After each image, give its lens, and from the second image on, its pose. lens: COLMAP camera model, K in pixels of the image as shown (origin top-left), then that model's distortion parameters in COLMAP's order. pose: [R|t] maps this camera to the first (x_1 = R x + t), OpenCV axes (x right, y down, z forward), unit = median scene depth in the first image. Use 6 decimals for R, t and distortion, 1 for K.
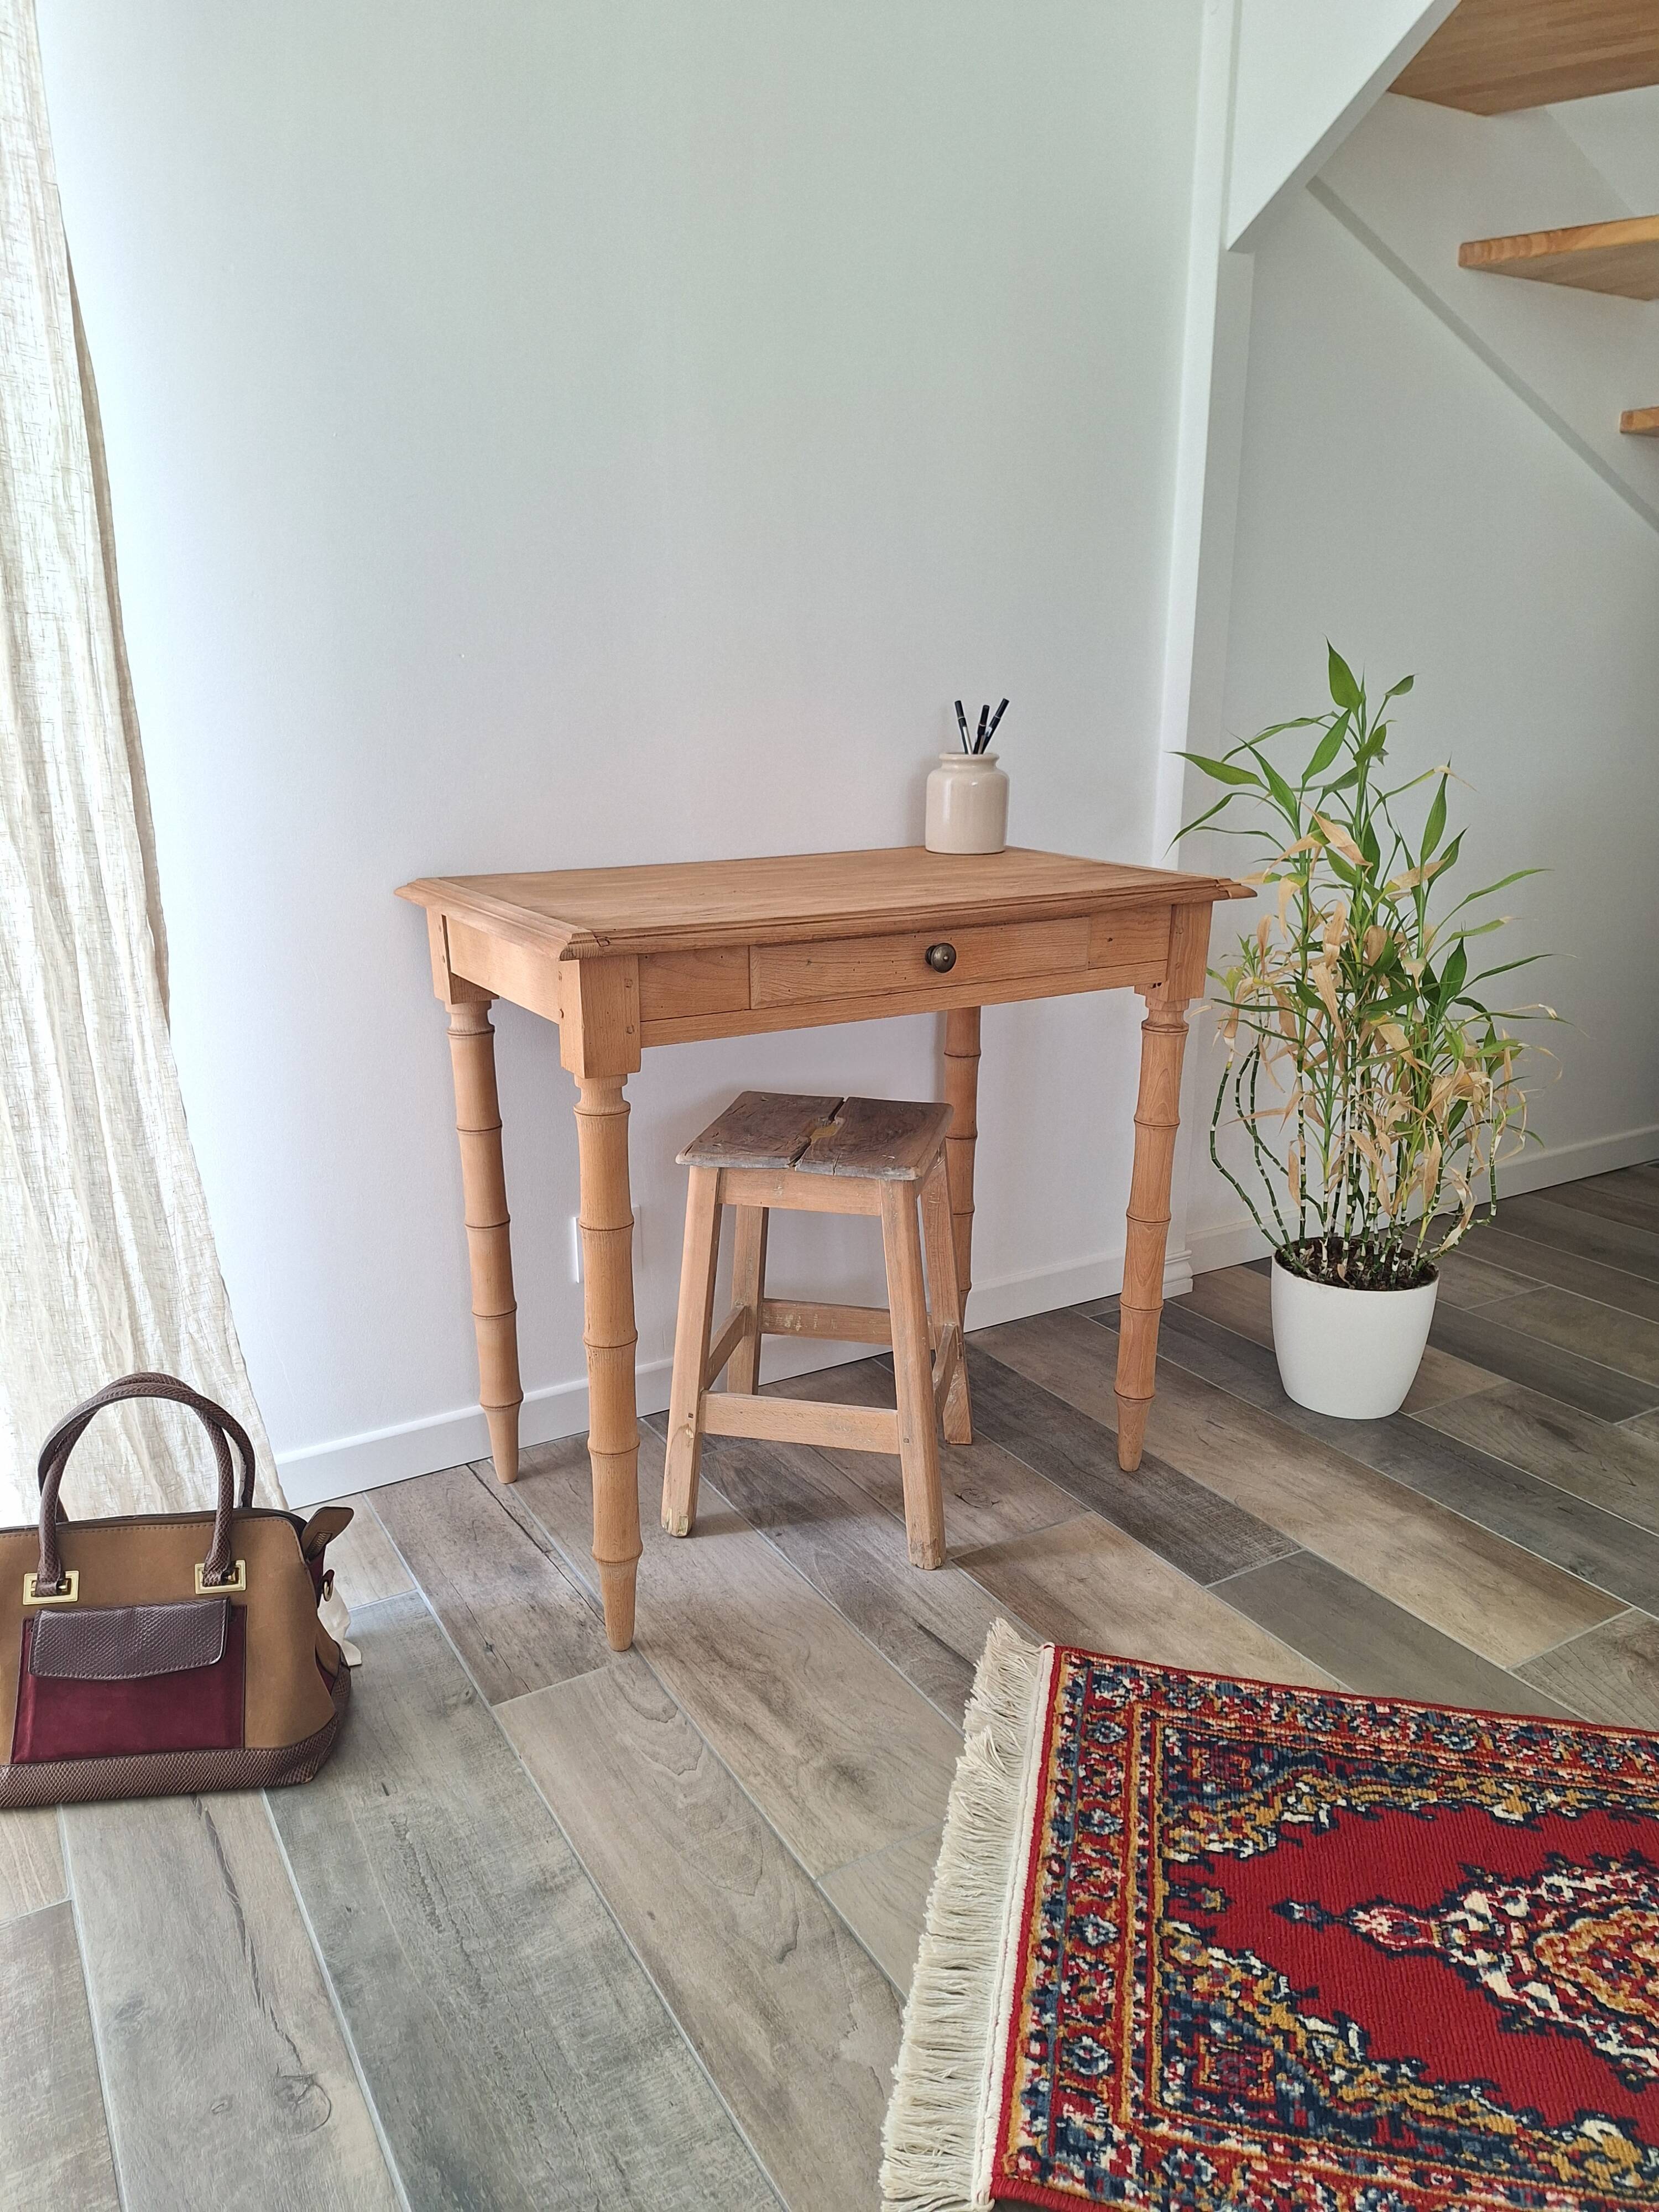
lens RADIAL K [[1525.7, 0, 820.6], [0, 1525.7, 1110.2], [0, 0, 1]] dist [0.108747, -0.143906]
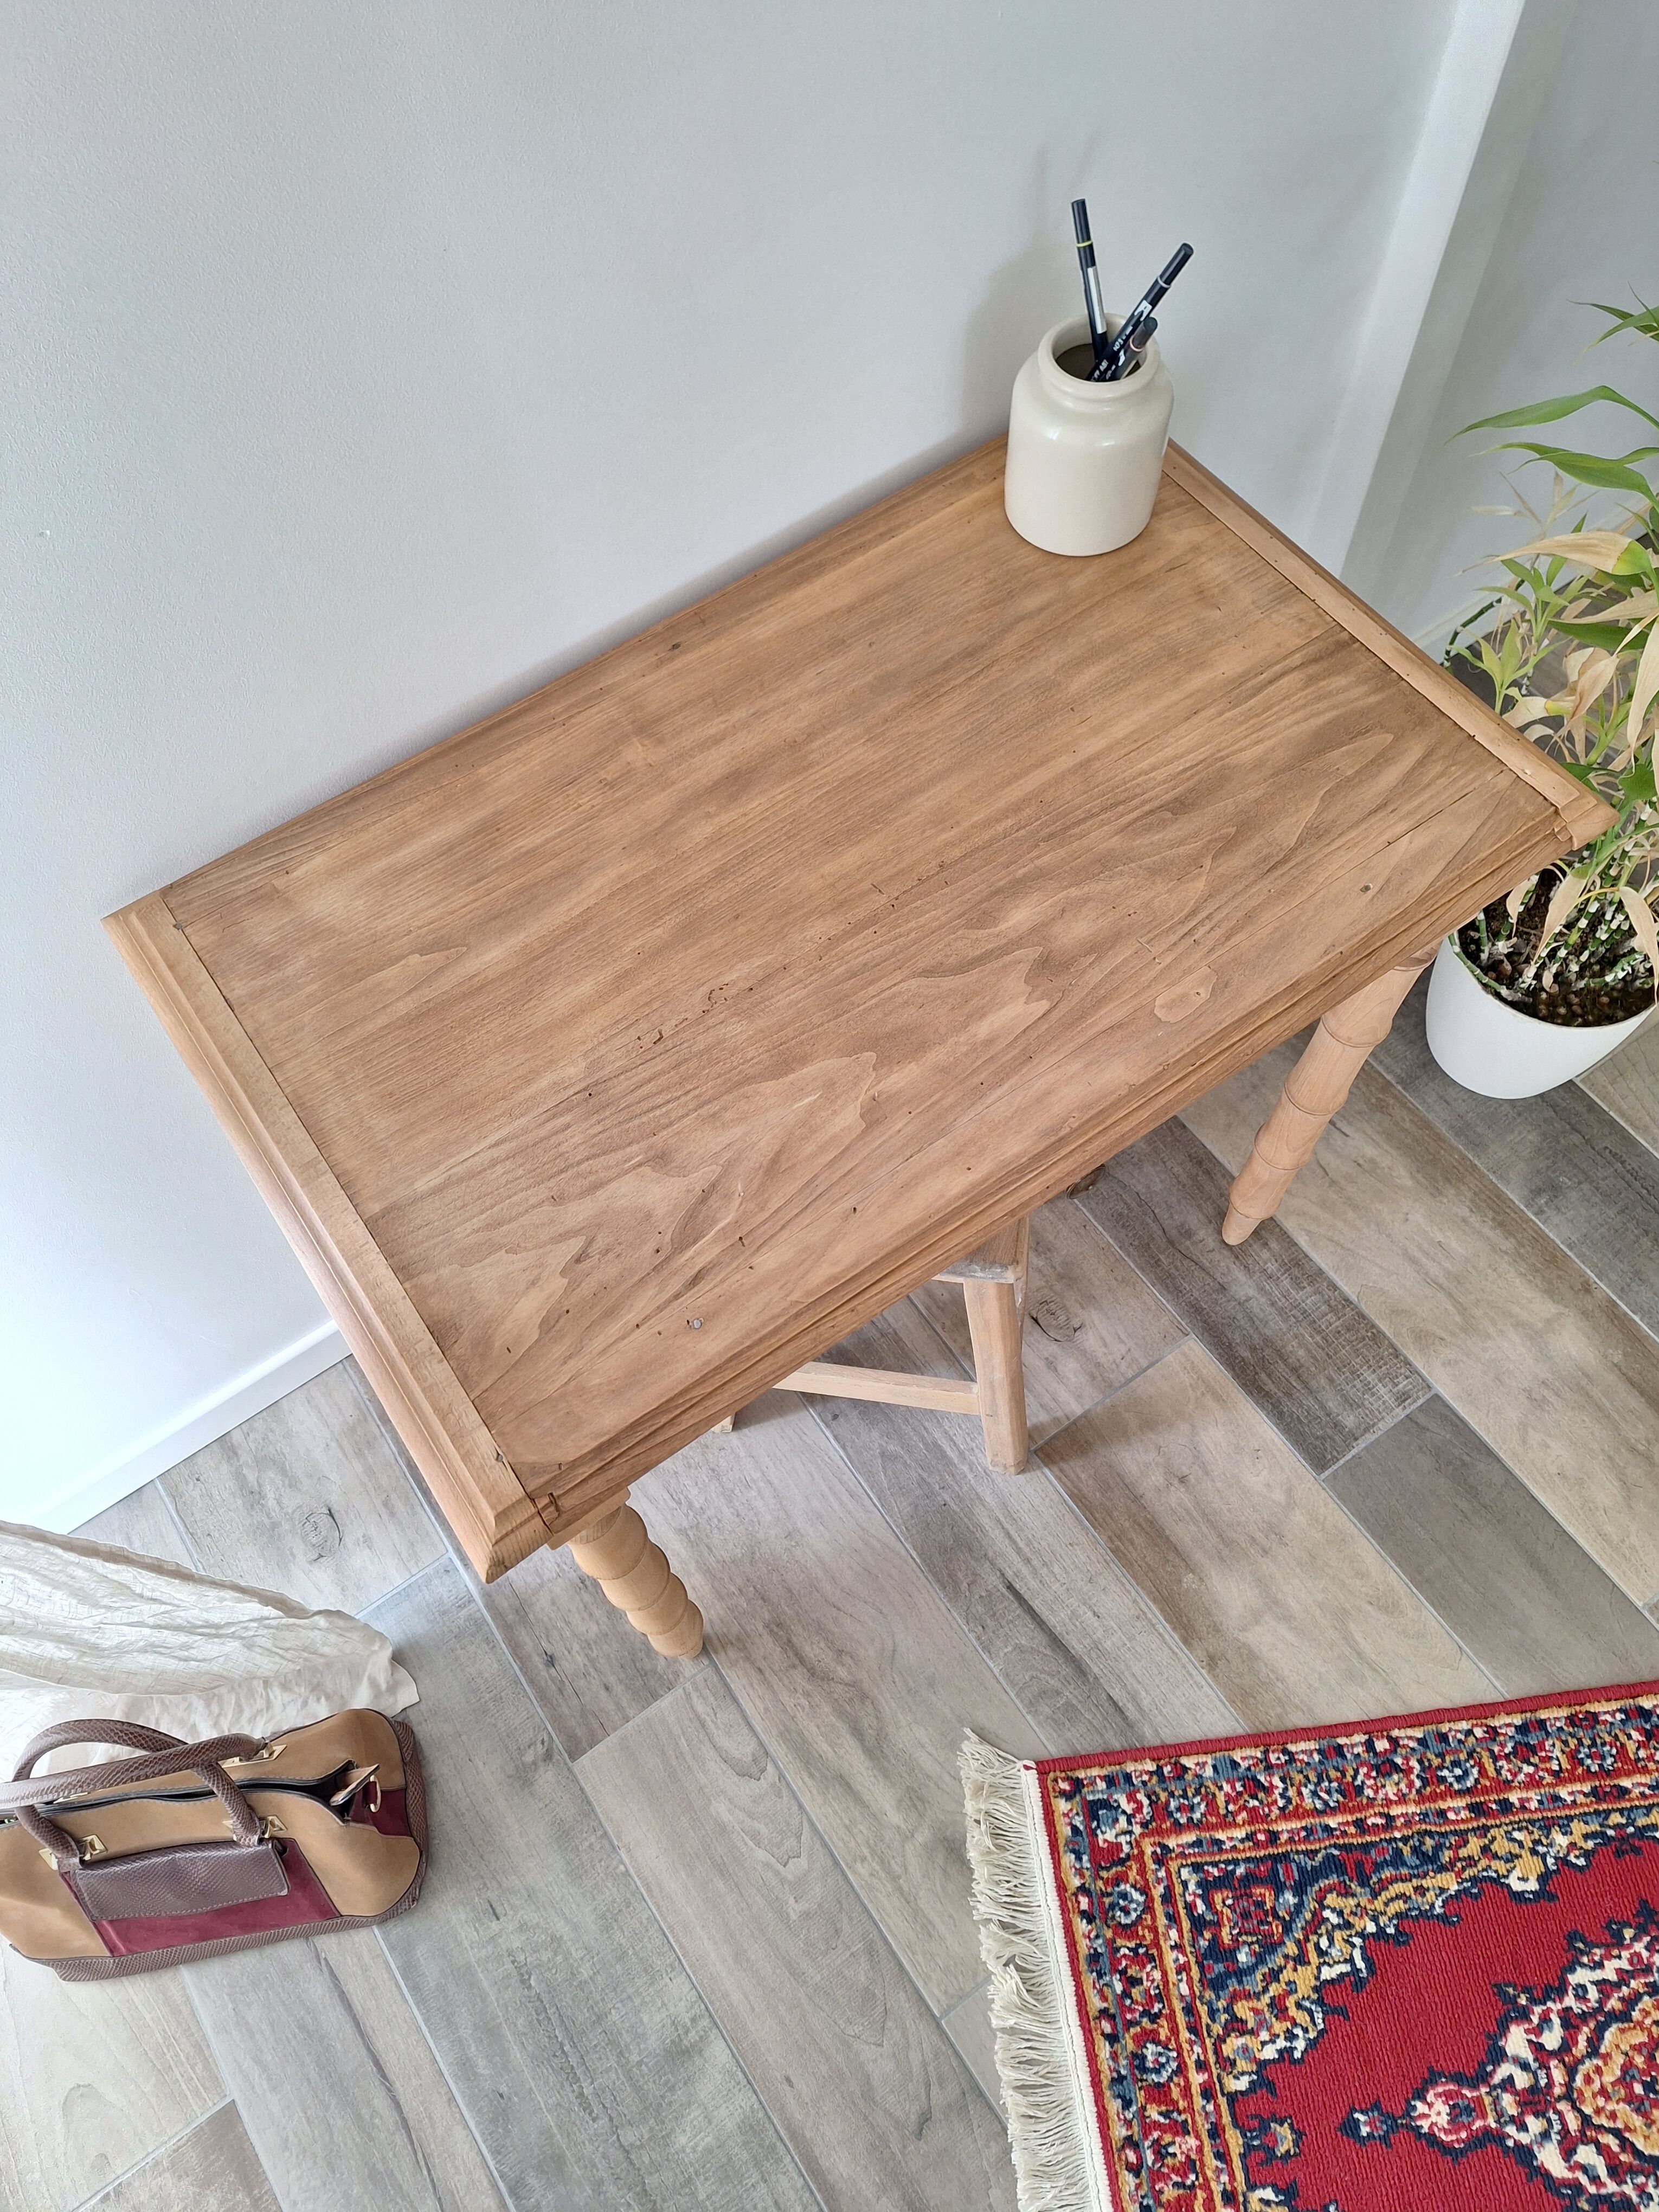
lens RADIAL K [[1525.7, 0, 820.6], [0, 1525.7, 1110.2], [0, 0, 1]] dist [0.108747, -0.143906]
pose [[0.995693, -0.092460, -0.006788, -0.014669], [0.067666, 0.674732, 0.734954, -0.520766], [-0.063374, -0.732248, 0.678083, 0.571746]]
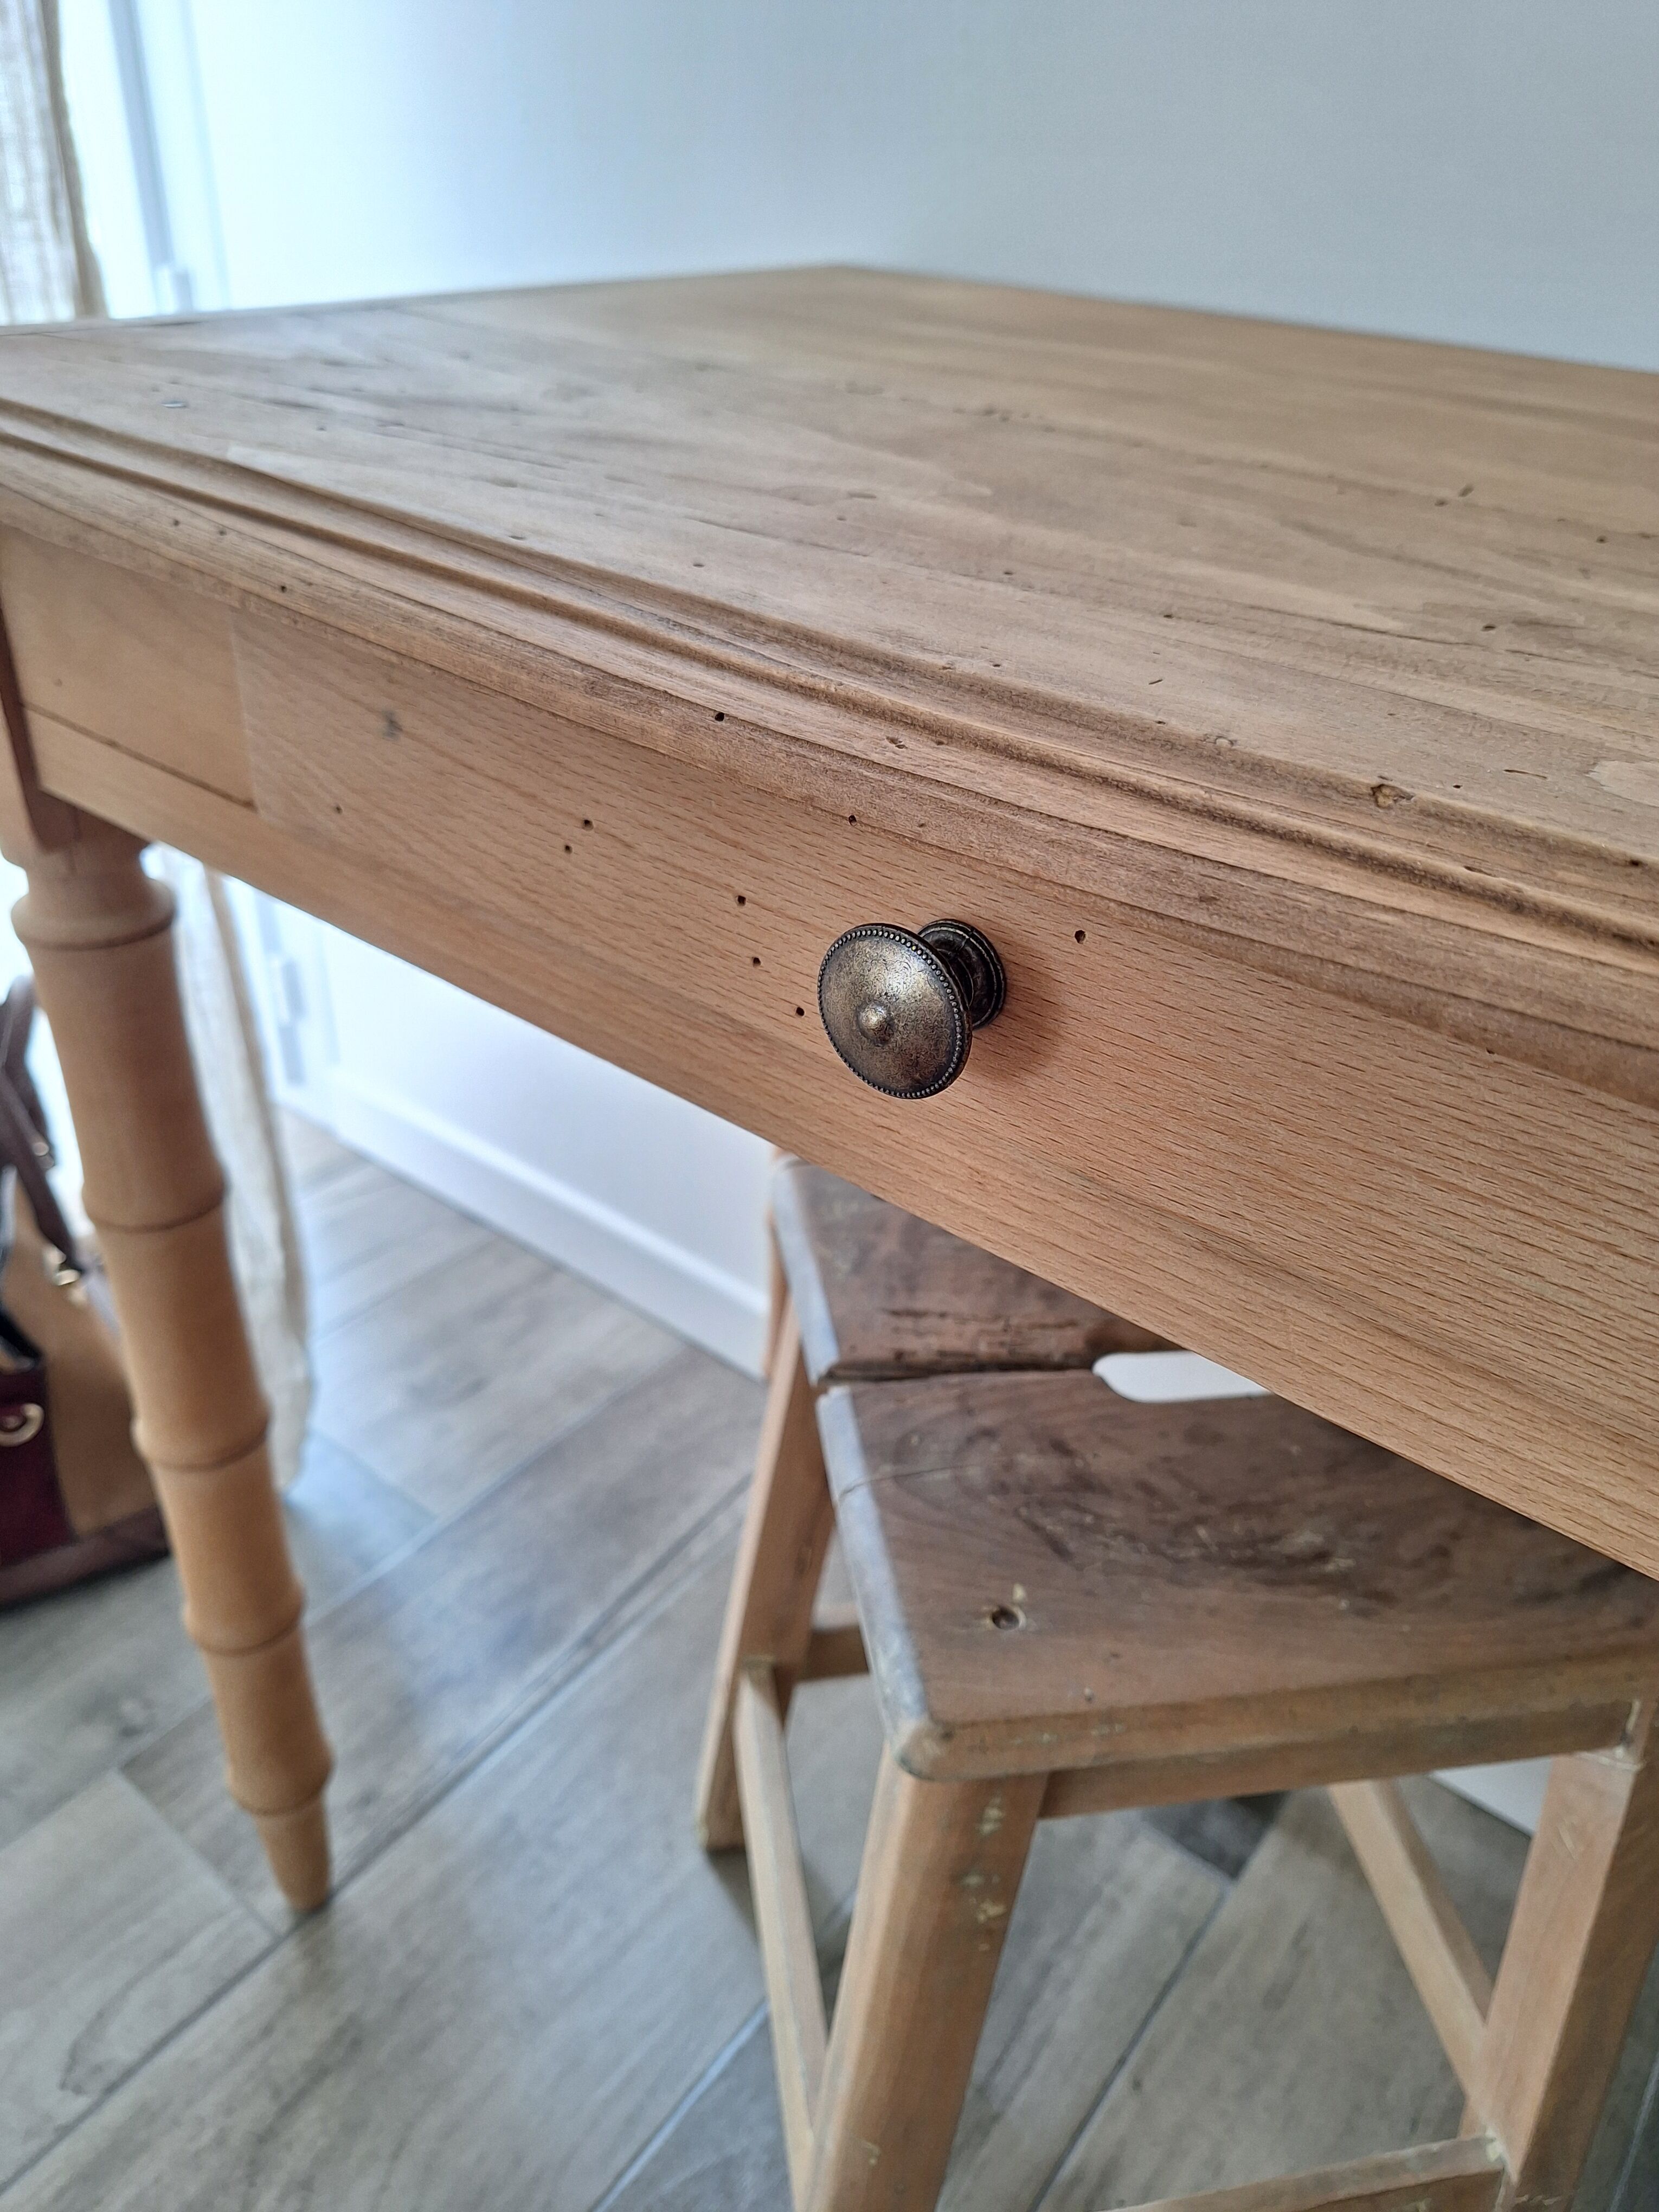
lens RADIAL K [[1597.4, 0, 831.8], [0, 1597.4, 1108.5], [0, 0, 1]] dist [-0.006393, -0.008406]
pose [[0.373692, 0.520849, -0.767509, 0.195448], [-0.294664, 0.851254, 0.434212, -0.149331], [0.879504, 0.063896, 0.471582, 0.842274]]
